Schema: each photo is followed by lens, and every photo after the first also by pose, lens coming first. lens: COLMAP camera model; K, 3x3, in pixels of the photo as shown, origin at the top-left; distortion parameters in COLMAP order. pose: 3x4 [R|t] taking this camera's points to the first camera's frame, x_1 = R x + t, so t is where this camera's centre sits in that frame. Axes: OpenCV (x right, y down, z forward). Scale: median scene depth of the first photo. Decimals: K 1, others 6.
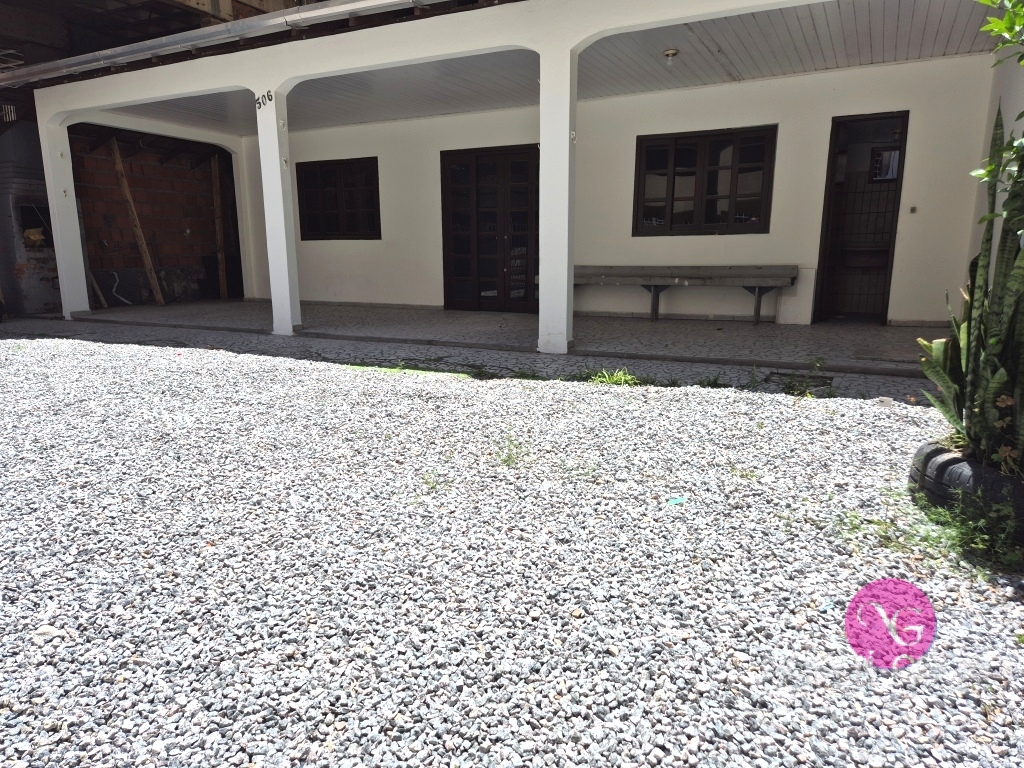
lens RADIAL K [[682.6, 0, 512.5], [0, 682.6, 384.6], [0, 0, 1]] dist [0.034933, -0.016717]
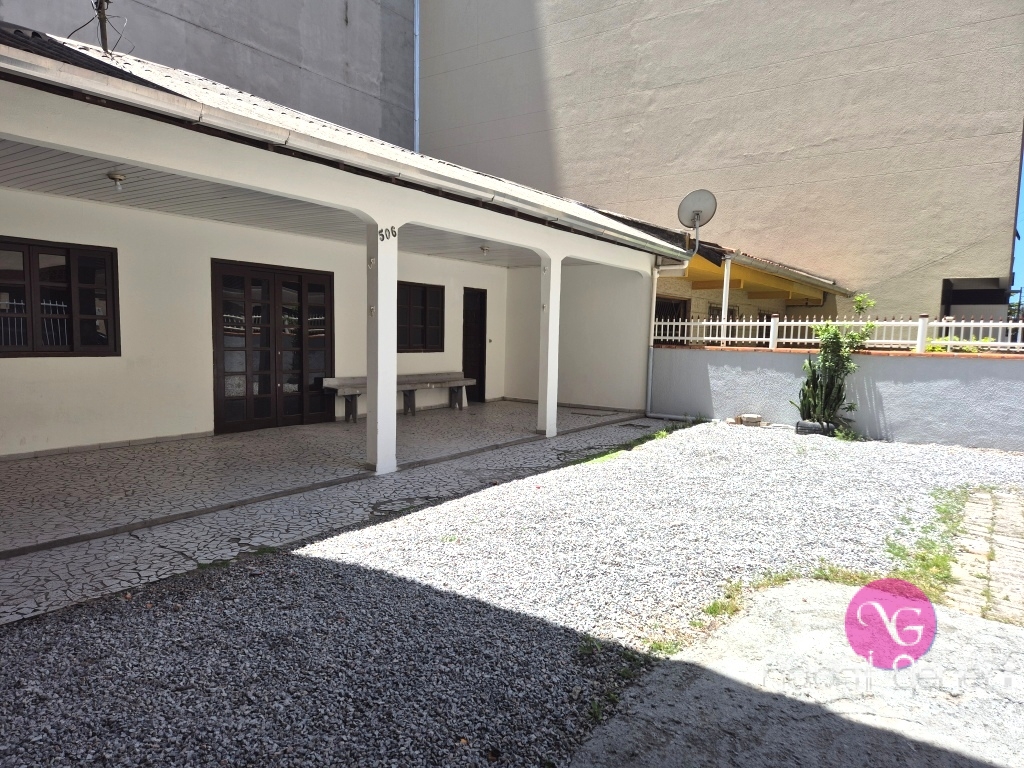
lens RADIAL K [[682.6, 0, 508.5], [0, 682.6, 390.7], [0, 0, 1]] dist [0.034933, -0.016717]
pose [[0.134870, -0.075887, 0.987953, -1.193660], [0.164457, 0.984948, 0.053206, -0.198522], [-0.977120, 0.155300, 0.145320, 0.663014]]
